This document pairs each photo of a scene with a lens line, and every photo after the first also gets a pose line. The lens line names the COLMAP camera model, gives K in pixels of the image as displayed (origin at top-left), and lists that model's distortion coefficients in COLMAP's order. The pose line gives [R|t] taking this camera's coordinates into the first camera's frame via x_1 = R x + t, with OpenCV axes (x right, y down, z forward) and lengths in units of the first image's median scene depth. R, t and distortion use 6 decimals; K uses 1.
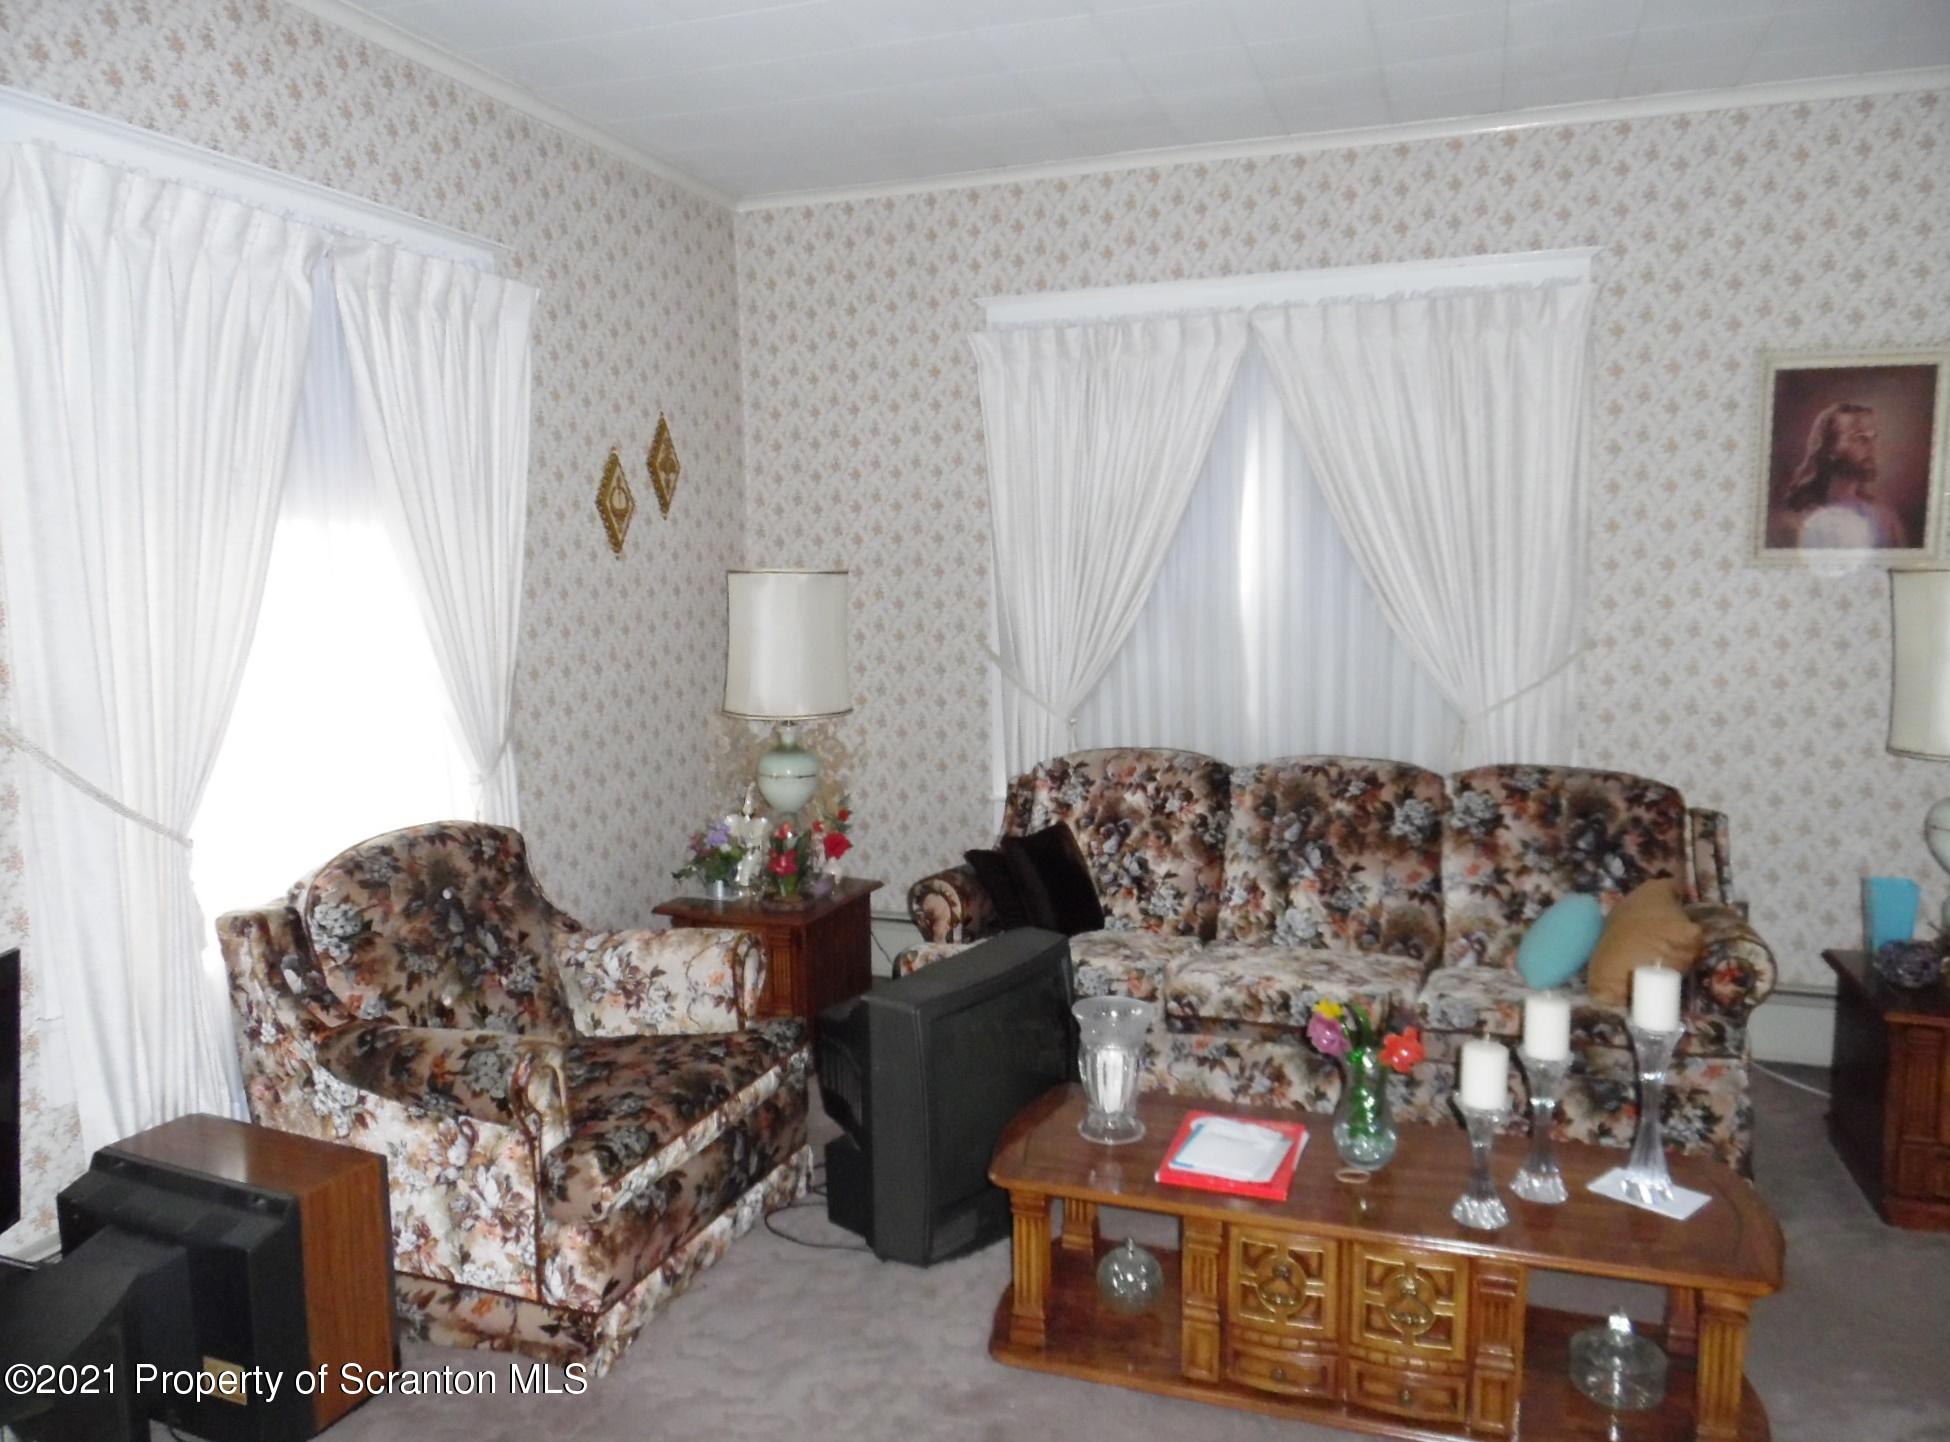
lens RADIAL K [[1390.5, 0, 975.4], [0, 1390.5, 718.7], [0, 0, 1]] dist [-0.012709, -0.012028]
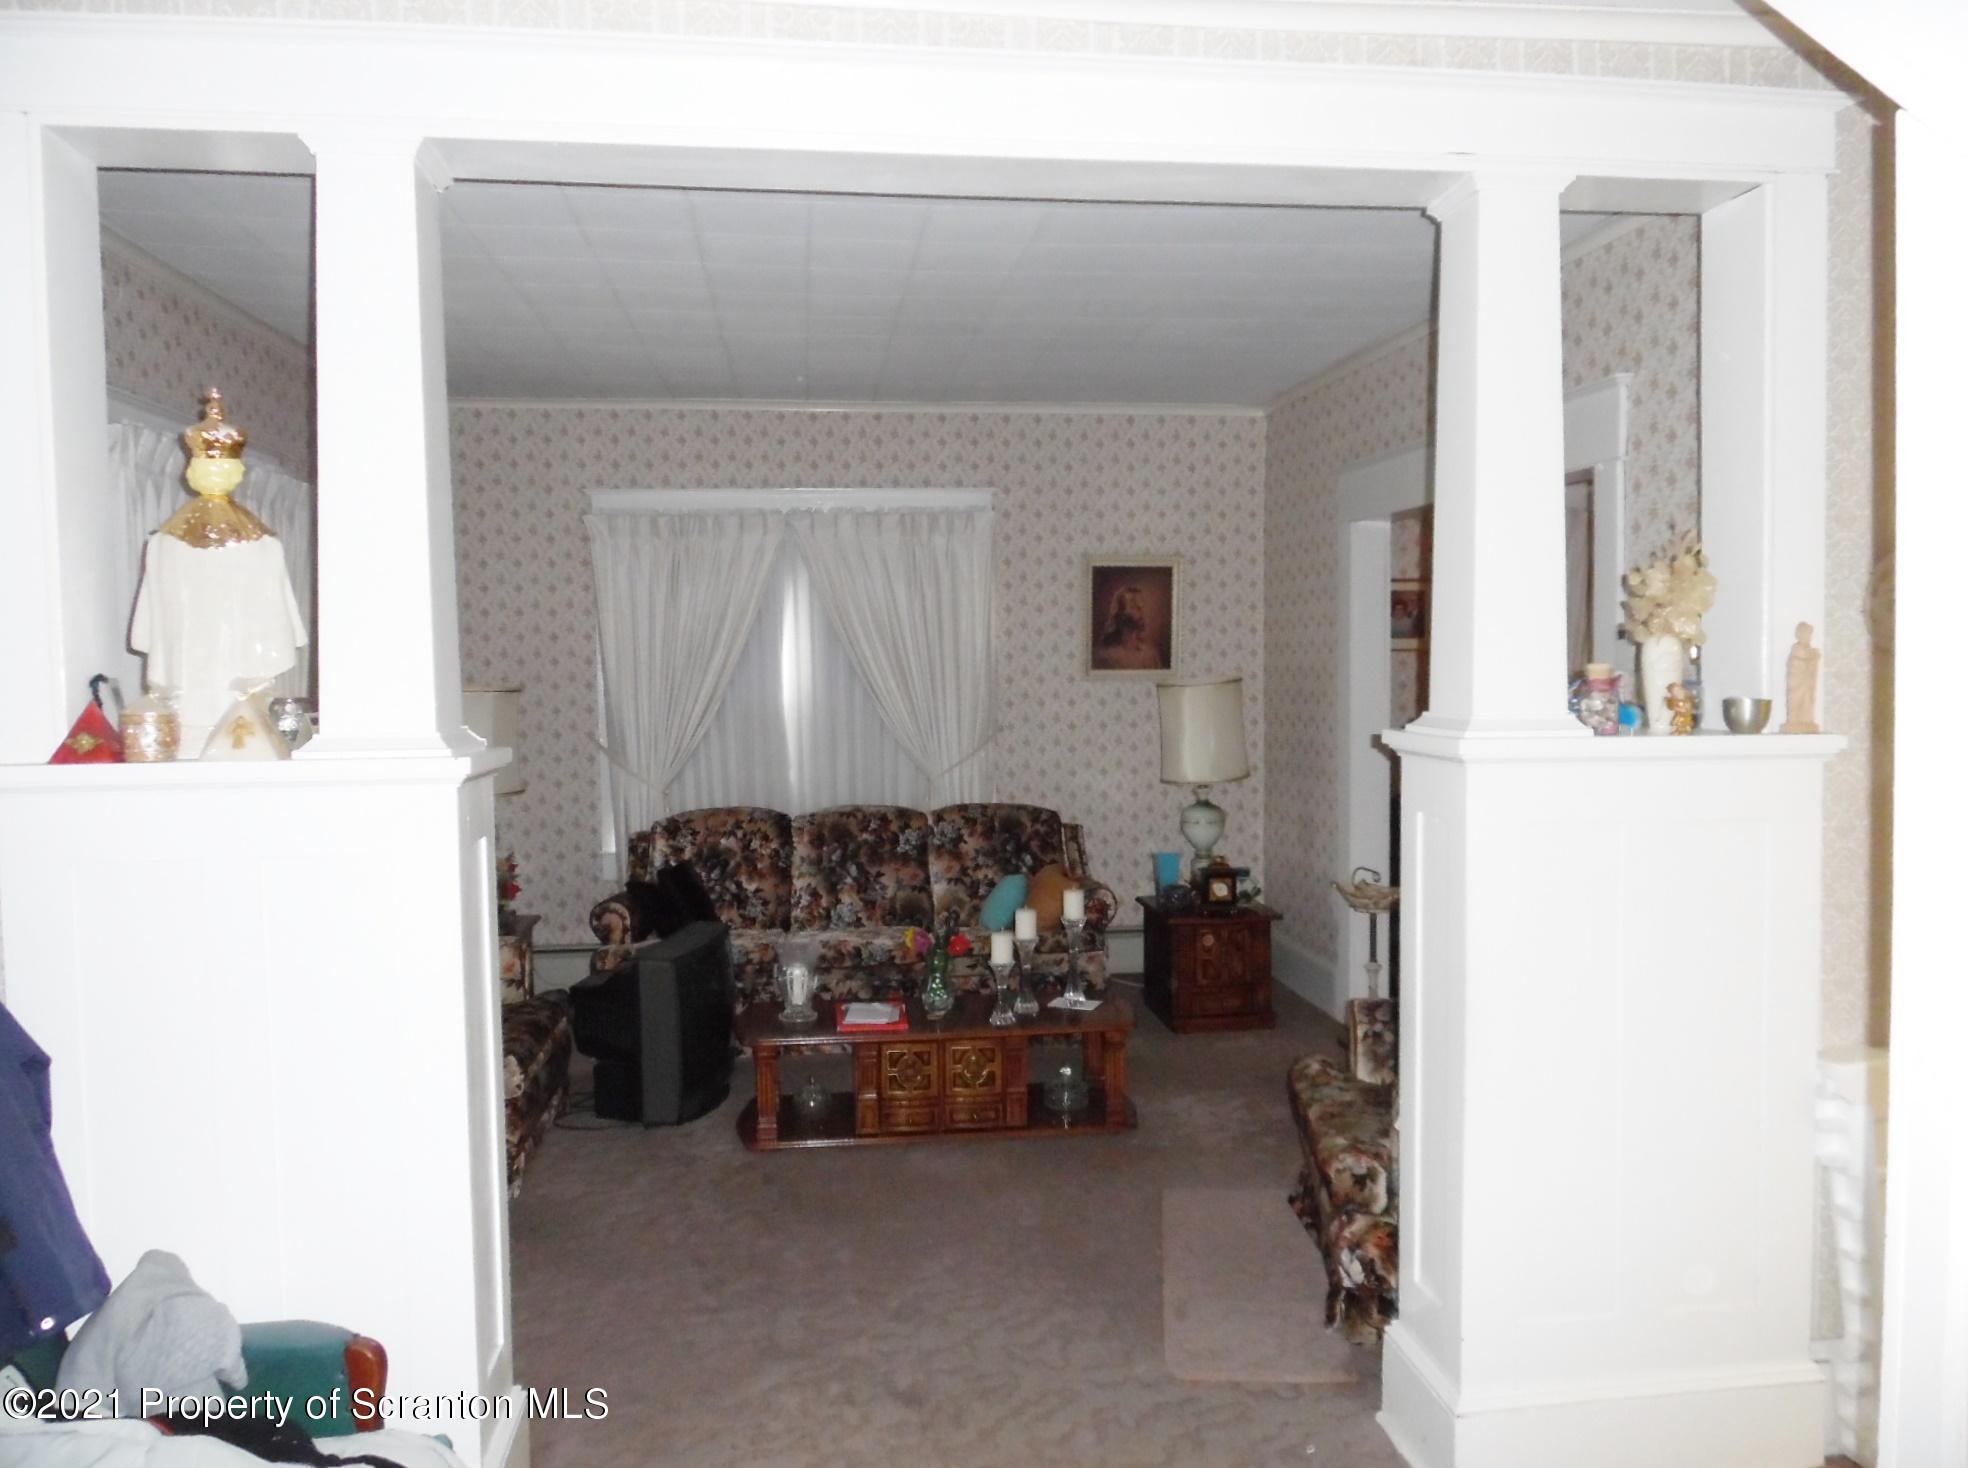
lens RADIAL K [[1403.3, 0, 992.3], [0, 1403.3, 731.4], [0, 0, 1]] dist [-0.012709, -0.012028]
pose [[0.888696, -0.025215, 0.457804, -0.331046], [0.050110, 0.997847, -0.042313, 0.019272], [-0.455751, 0.060544, 0.888046, -0.474205]]
